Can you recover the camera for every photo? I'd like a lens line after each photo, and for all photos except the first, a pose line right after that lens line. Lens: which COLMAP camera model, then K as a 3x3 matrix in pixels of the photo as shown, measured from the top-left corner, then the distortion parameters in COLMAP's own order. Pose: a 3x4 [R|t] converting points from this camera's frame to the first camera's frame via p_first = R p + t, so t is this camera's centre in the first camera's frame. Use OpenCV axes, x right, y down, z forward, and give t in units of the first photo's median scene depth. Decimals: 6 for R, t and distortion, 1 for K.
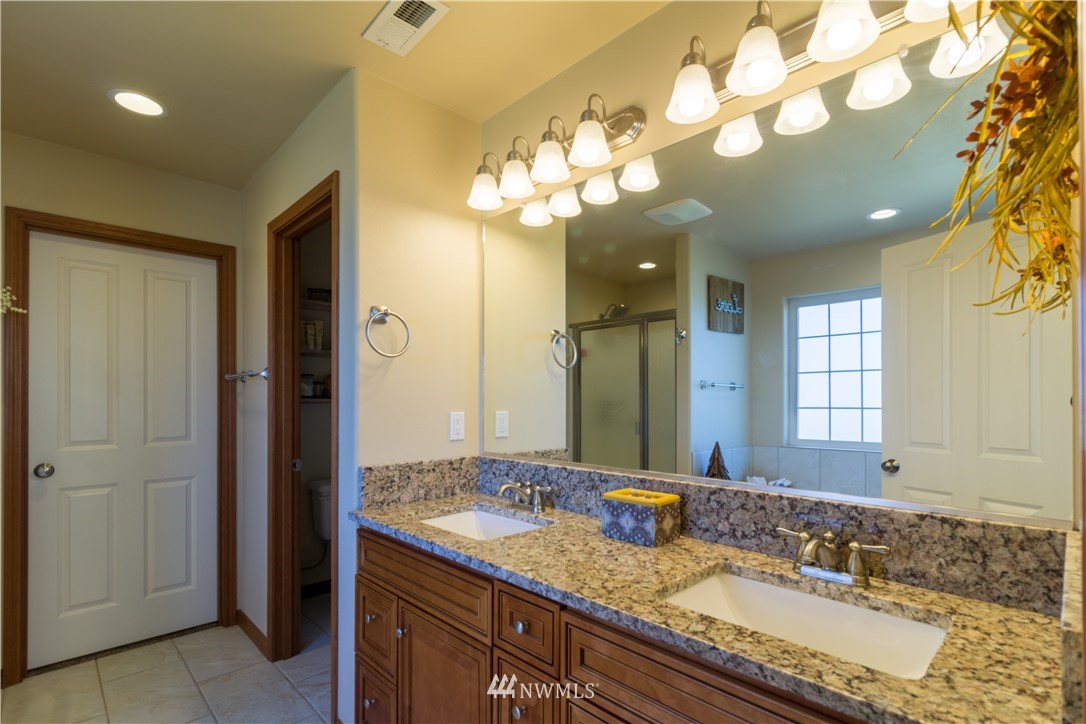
lens RADIAL K [[515.6, 0, 544.7], [0, 515.6, 397.0], [0, 0, 1]] dist [-0.000478, 0.000022]
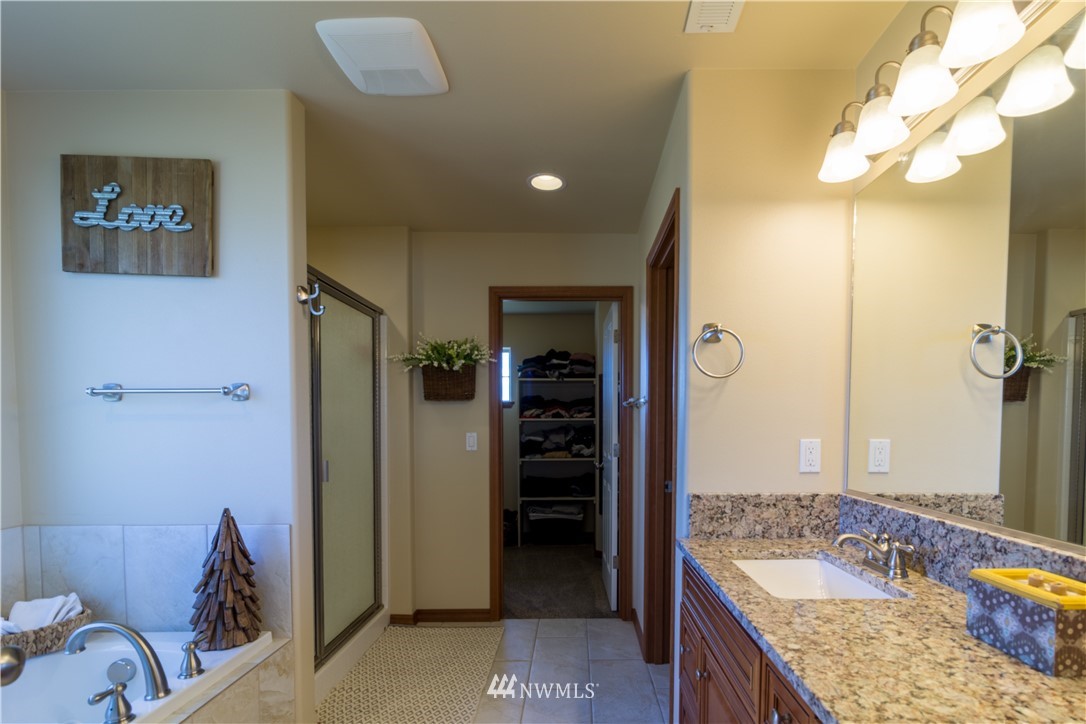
lens RADIAL K [[521.8, 0, 544.0], [0, 521.8, 446.2], [0, 0, 1]] dist [0.001071, 0.000451]
pose [[0.720393, 0.028974, -0.692961, 0.130947], [0.004319, 0.998920, 0.046257, -0.000228], [0.693553, -0.036316, 0.719490, 0.117075]]
